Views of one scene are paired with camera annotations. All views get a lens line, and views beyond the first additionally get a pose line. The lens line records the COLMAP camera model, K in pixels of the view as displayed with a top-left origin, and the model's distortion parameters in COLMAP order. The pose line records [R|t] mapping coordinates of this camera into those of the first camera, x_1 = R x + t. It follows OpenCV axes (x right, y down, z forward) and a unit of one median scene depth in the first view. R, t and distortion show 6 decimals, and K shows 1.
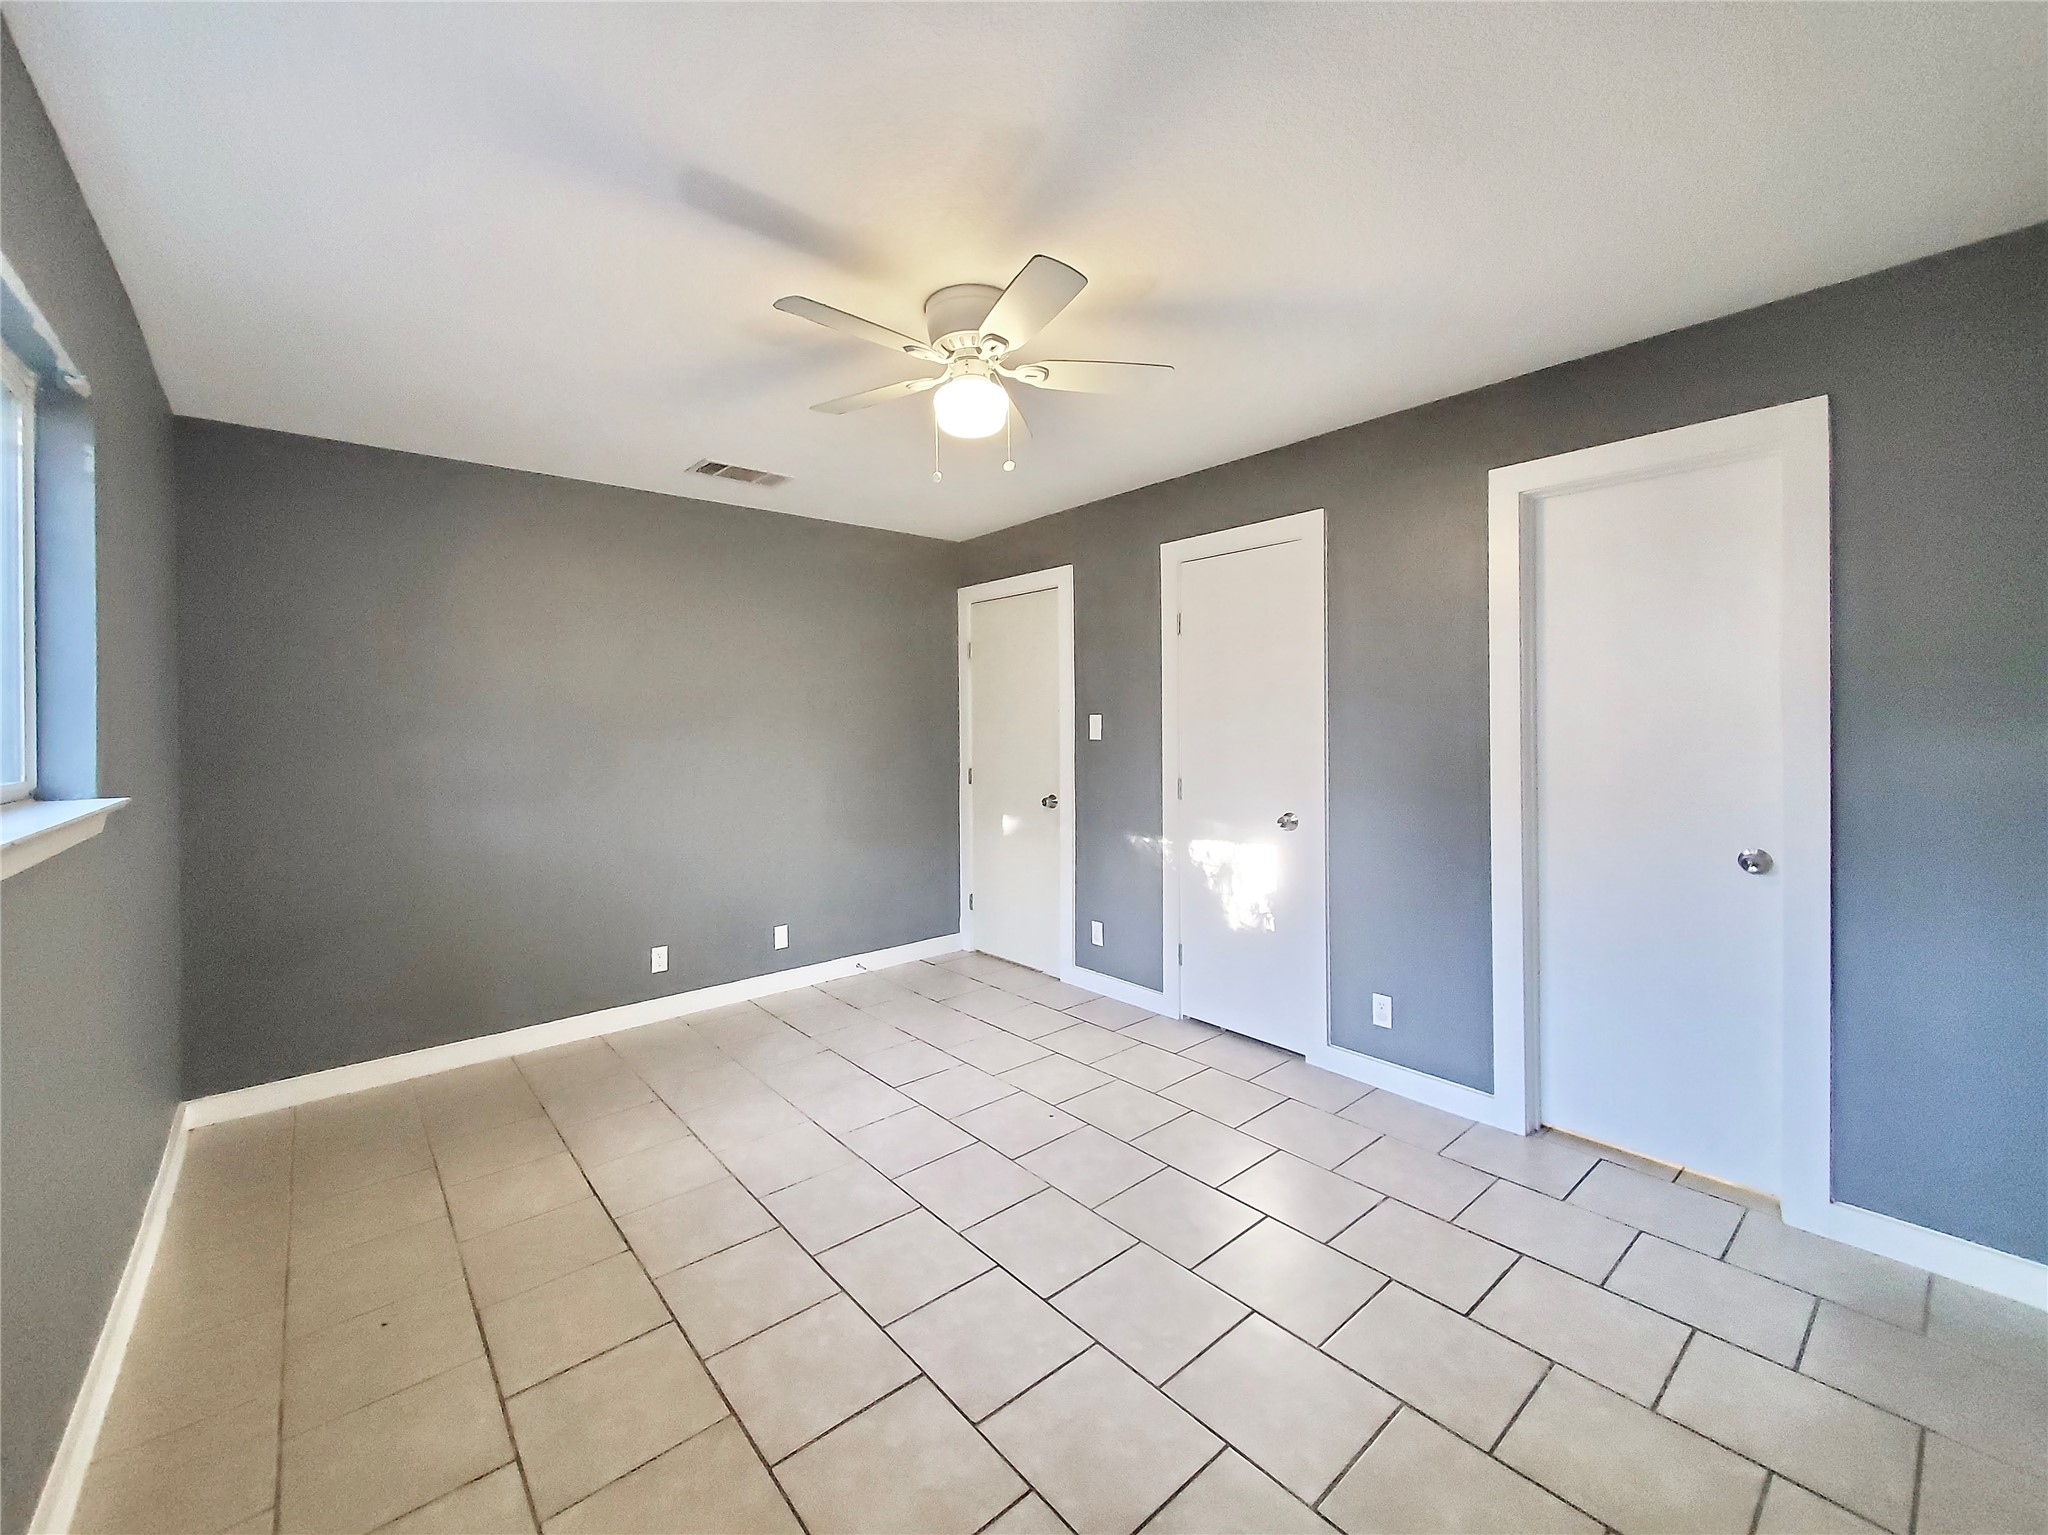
lens RADIAL K [[823.3, 0, 1000.7], [0, 823.3, 725.0], [0, 0, 1]] dist [0.002031, -0.000105]
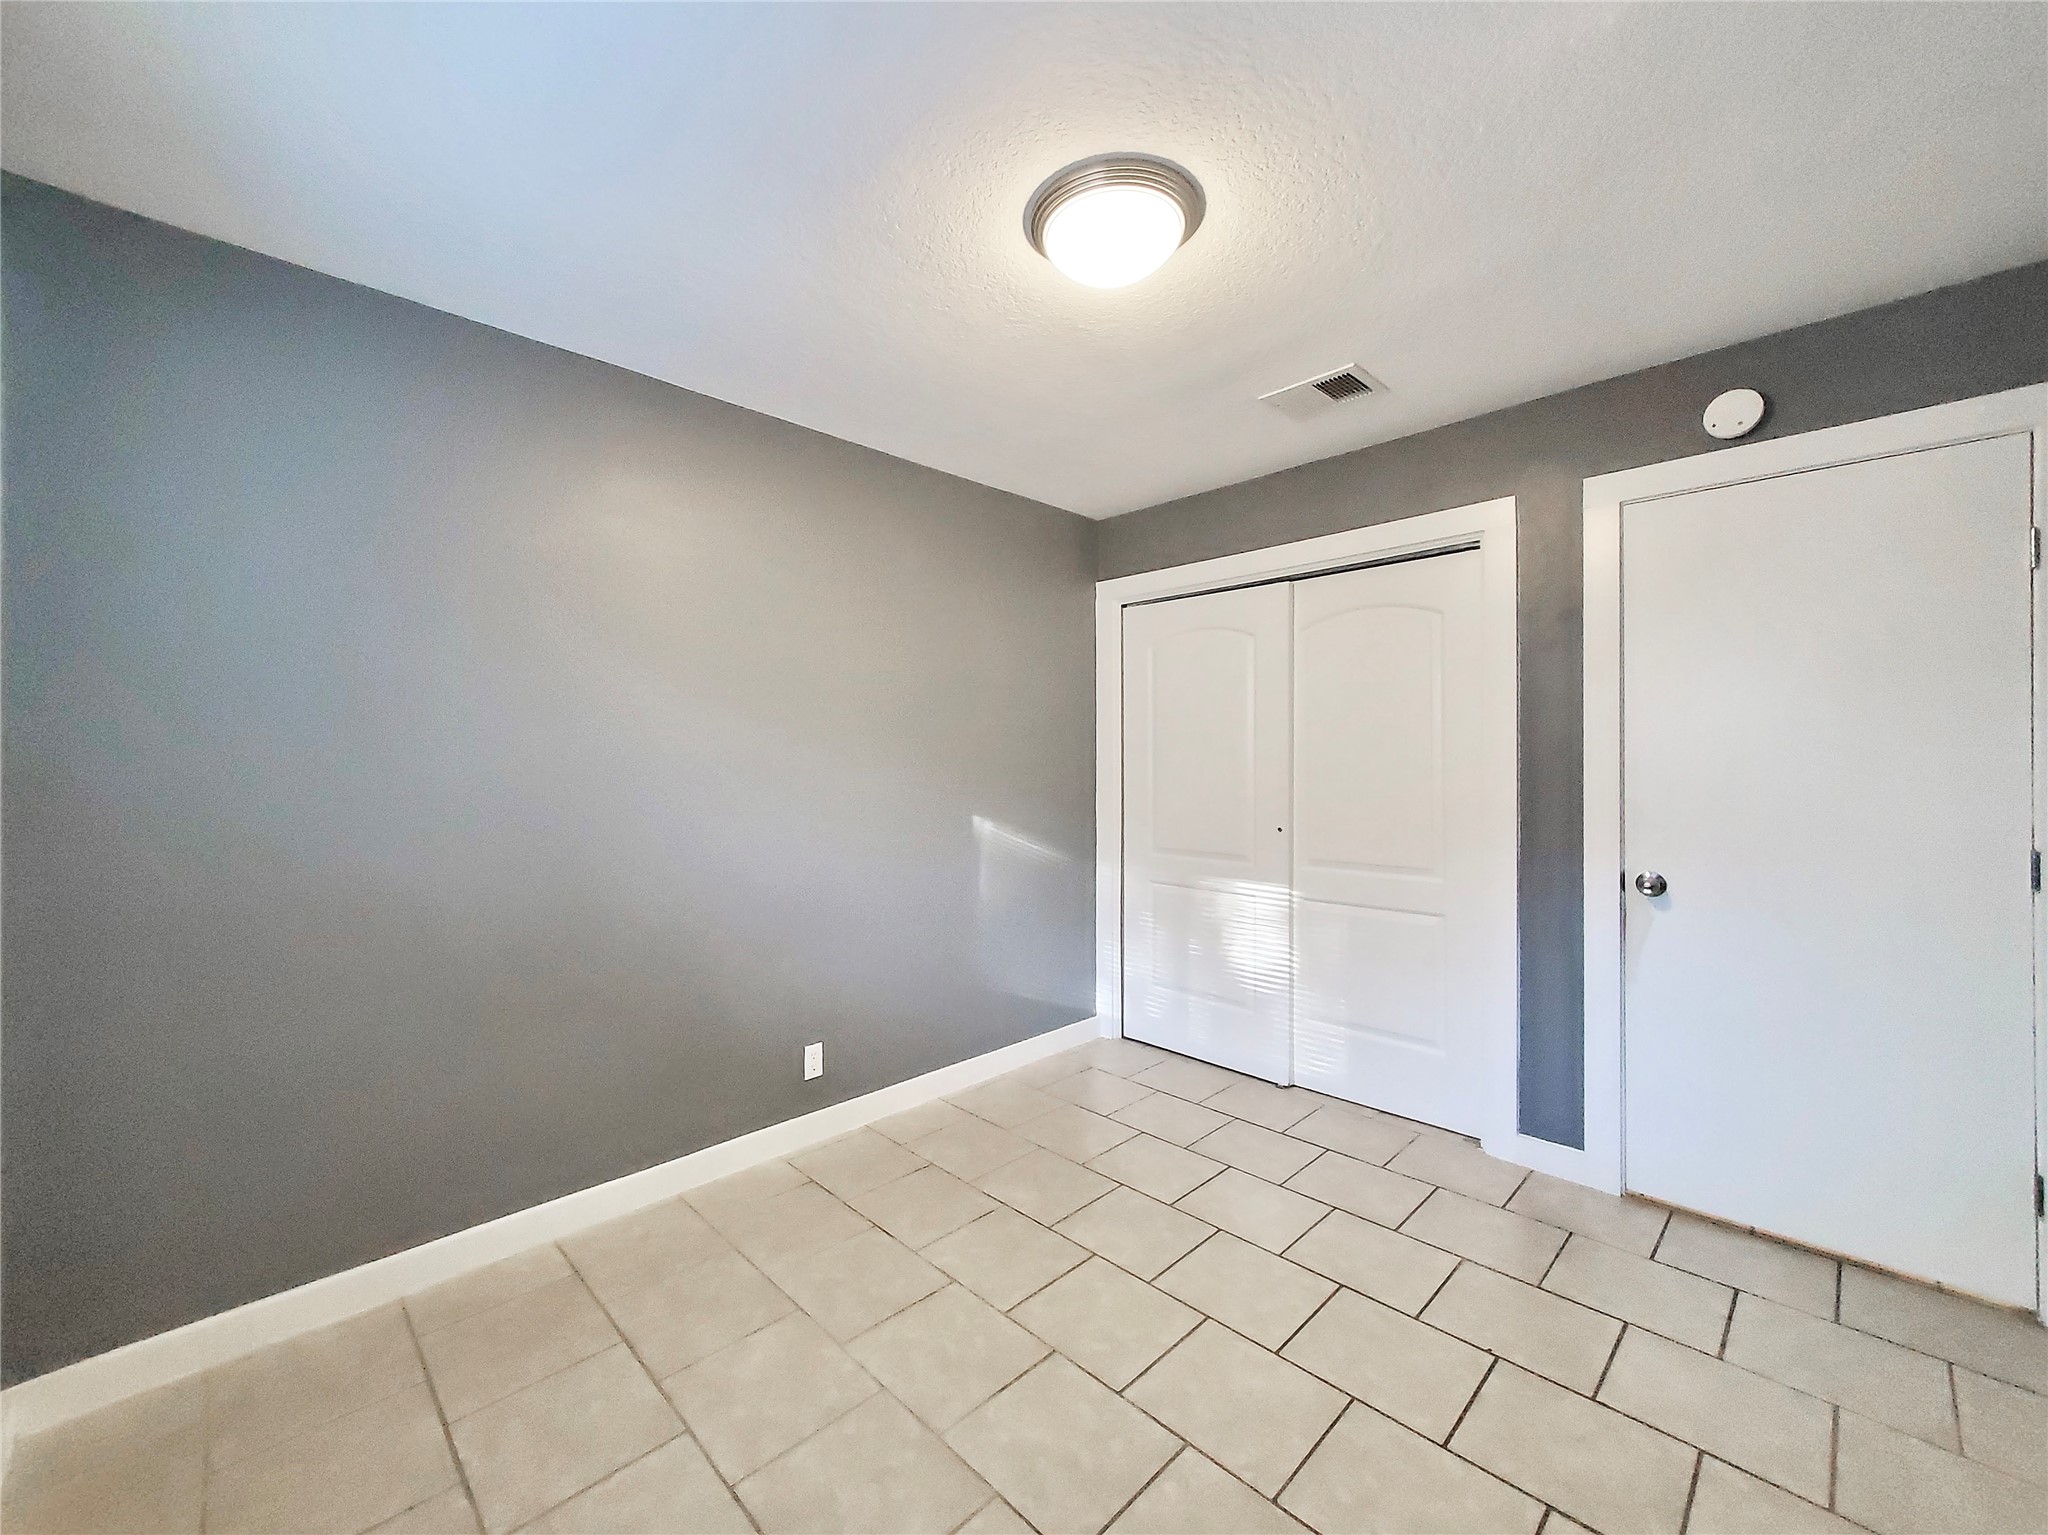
lens RADIAL K [[818.2, 0, 1024.3], [0, 818.2, 815.9], [0, 0, 1]] dist [0.017028, -0.000049]
pose [[0.996440, -0.006896, 0.084018, -0.111538], [0.001328, 0.997809, 0.066149, 0.000926], [-0.084290, -0.065802, 0.994266, 0.133124]]
